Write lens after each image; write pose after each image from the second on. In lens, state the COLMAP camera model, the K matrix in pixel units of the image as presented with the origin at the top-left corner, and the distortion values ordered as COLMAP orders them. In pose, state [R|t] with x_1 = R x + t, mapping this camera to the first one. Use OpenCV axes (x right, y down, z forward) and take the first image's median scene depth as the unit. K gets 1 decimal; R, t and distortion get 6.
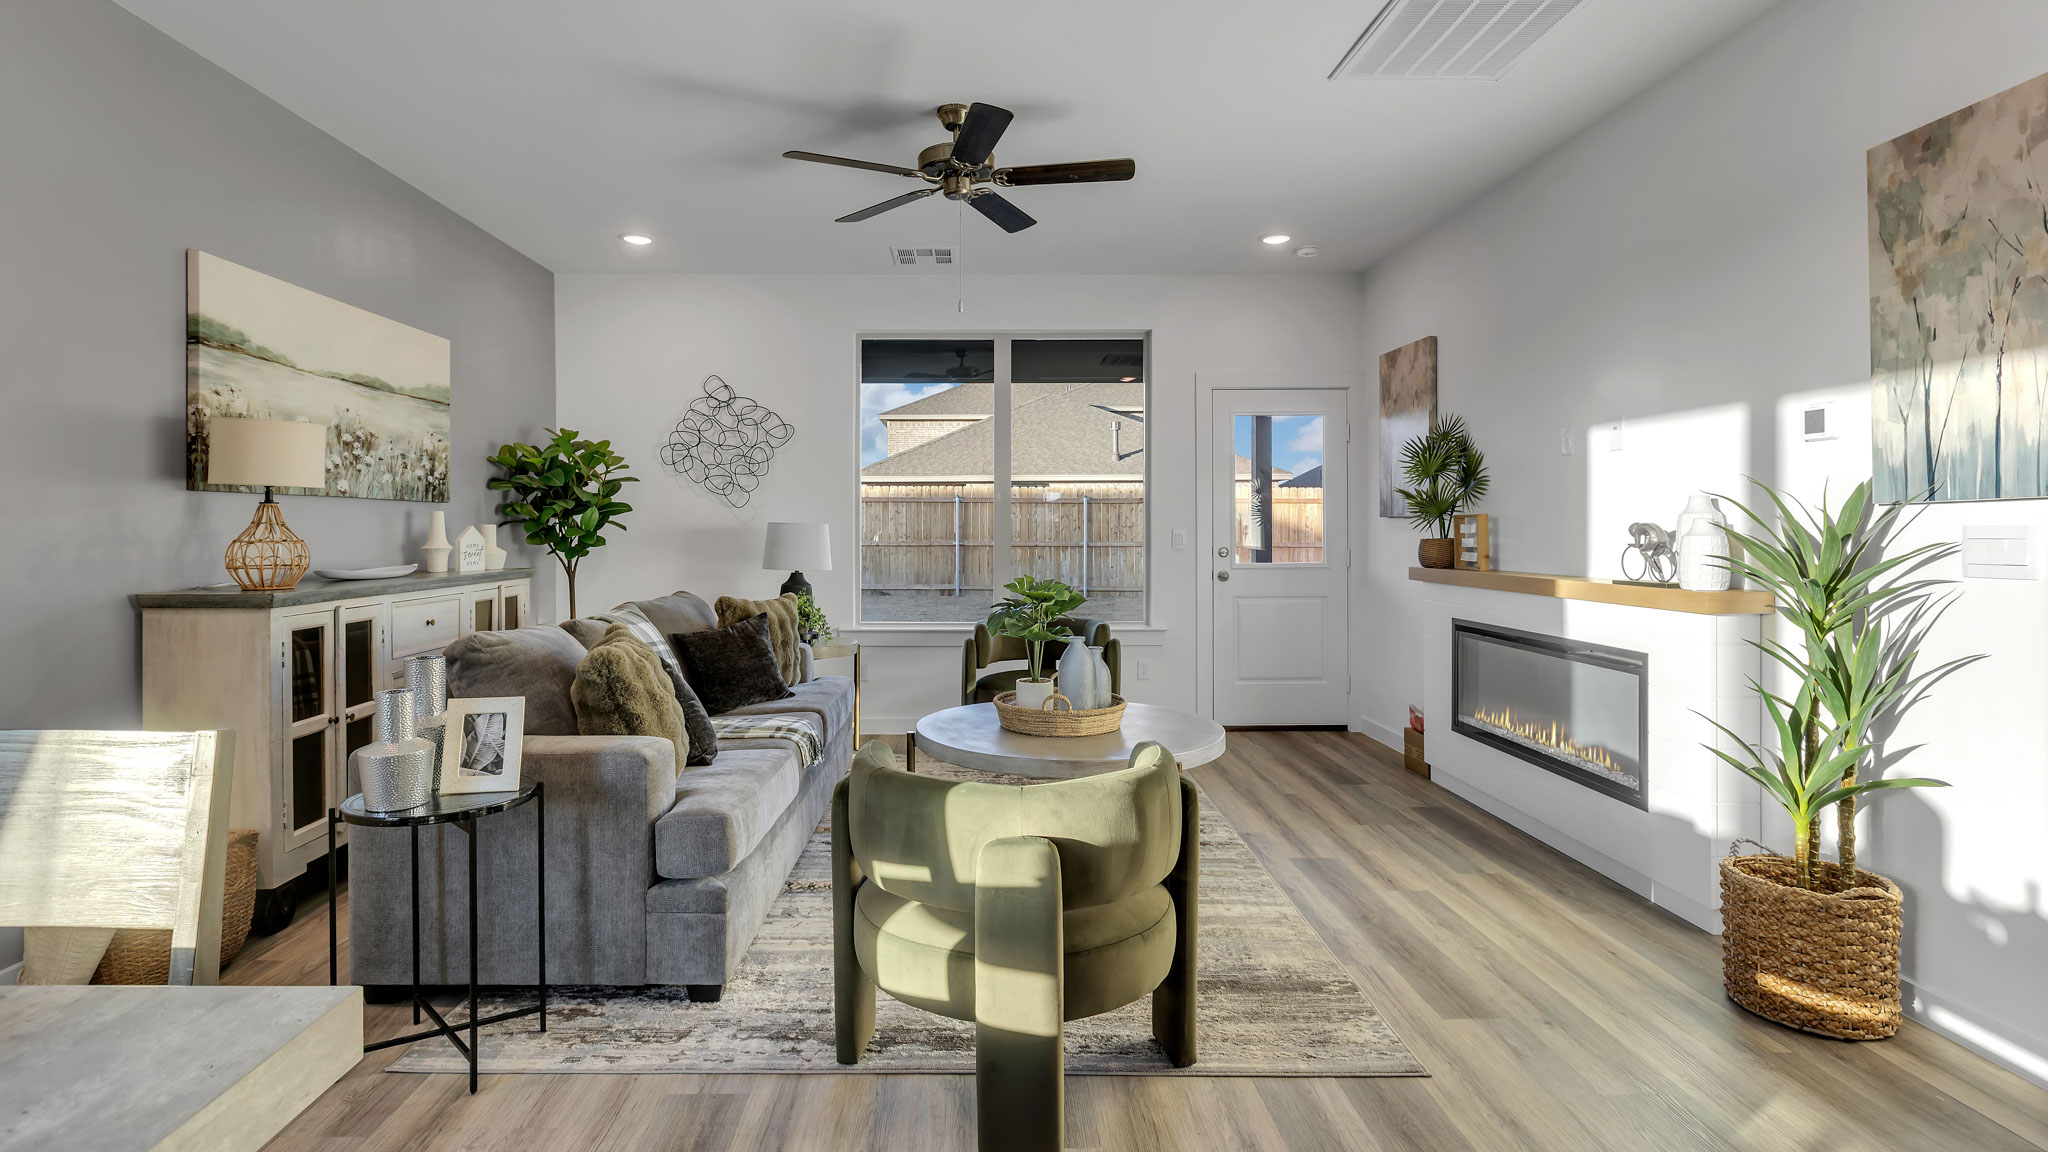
lens RADIAL K [[989.0, 0, 971.5], [0, 989.0, 526.8], [0, 0, 1]] dist [-0.007390, -0.000595]
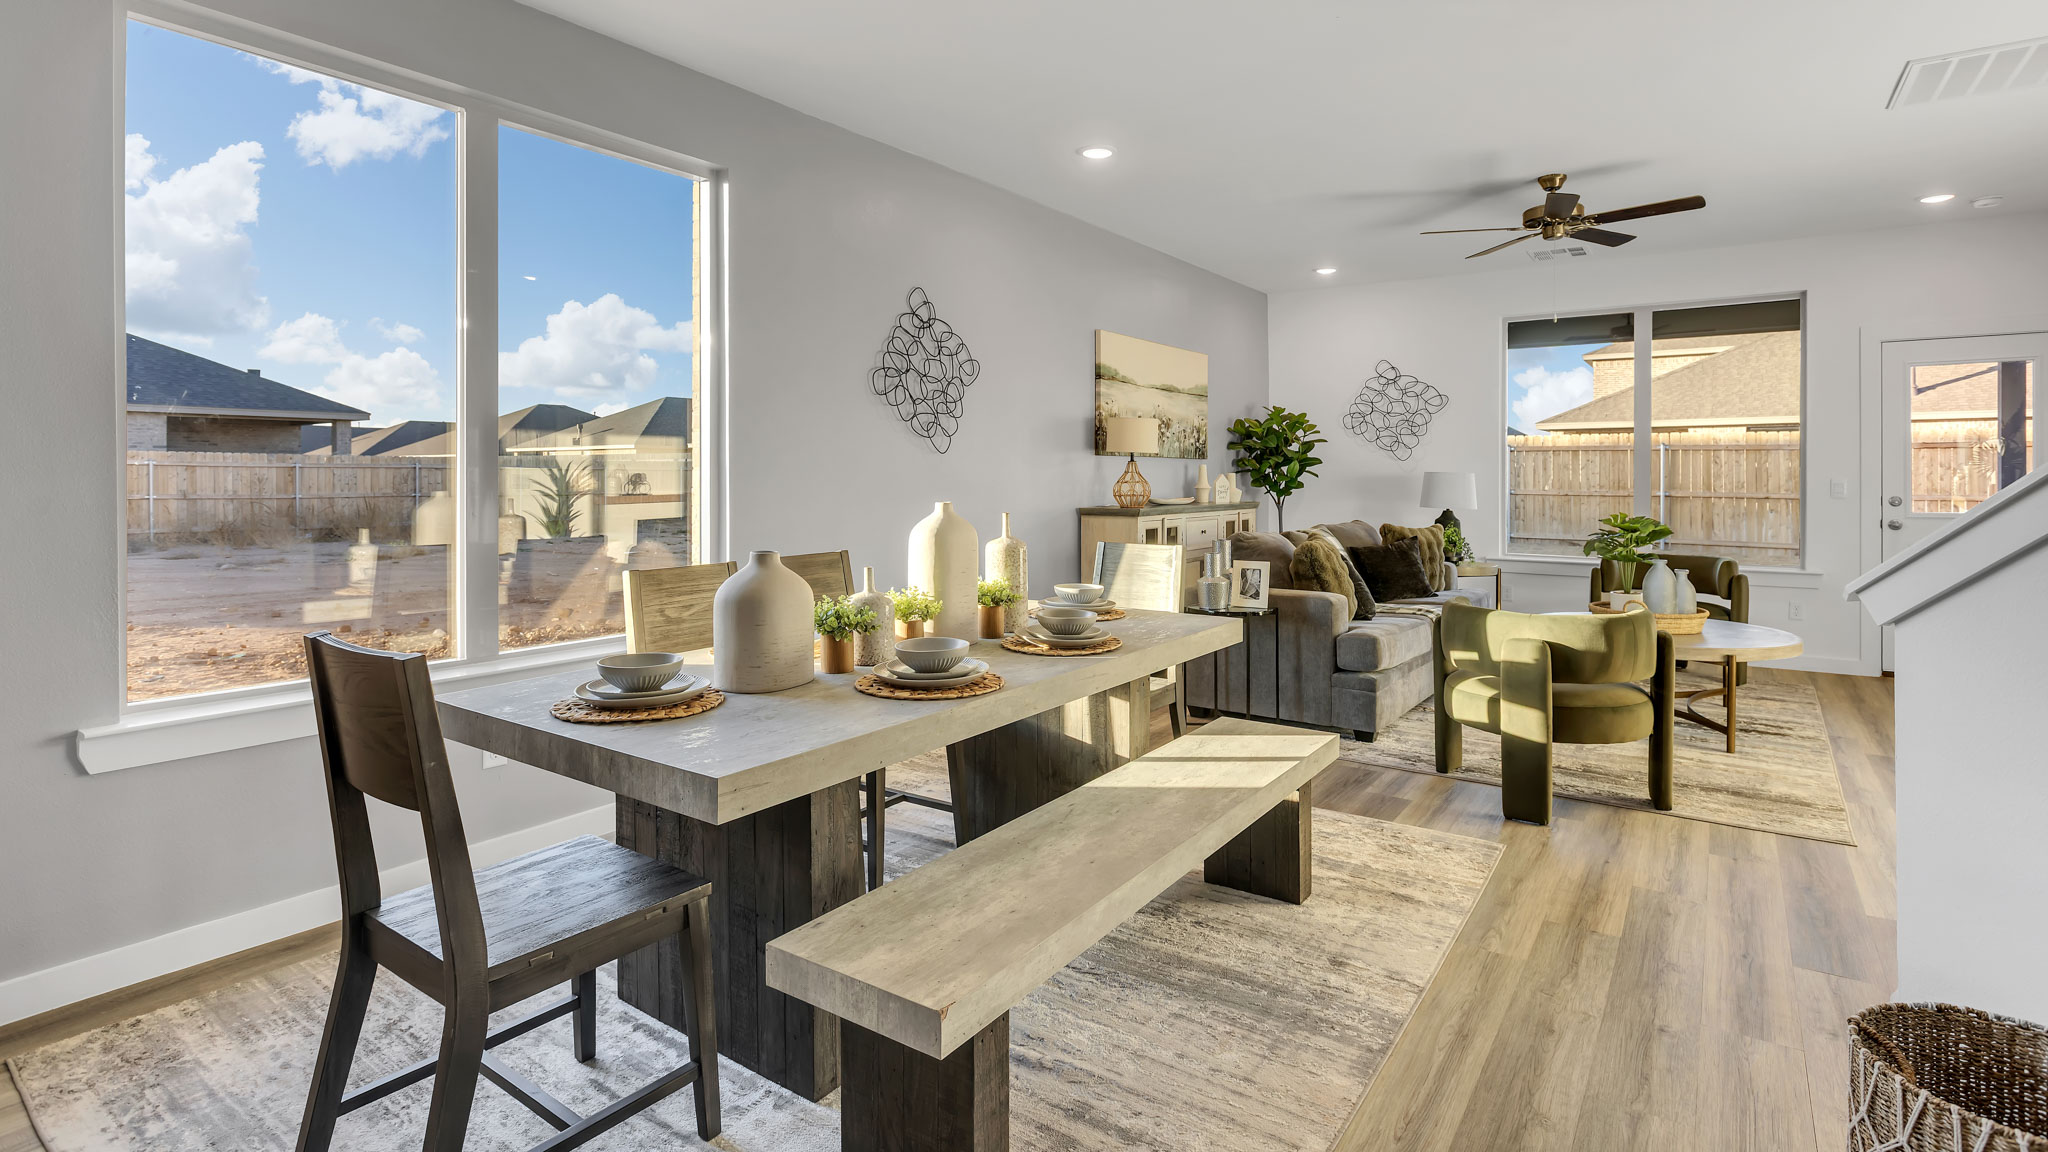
lens RADIAL K [[989.0, 0, 1034.9], [0, 989.0, 473.0], [0, 0, 1]] dist [-0.007390, -0.000595]
pose [[0.819251, 0.001547, -0.573433, 0.190001], [-0.003110, 0.999994, -0.001745, 0.001643], [0.573427, 0.003213, 0.819250, -0.575545]]
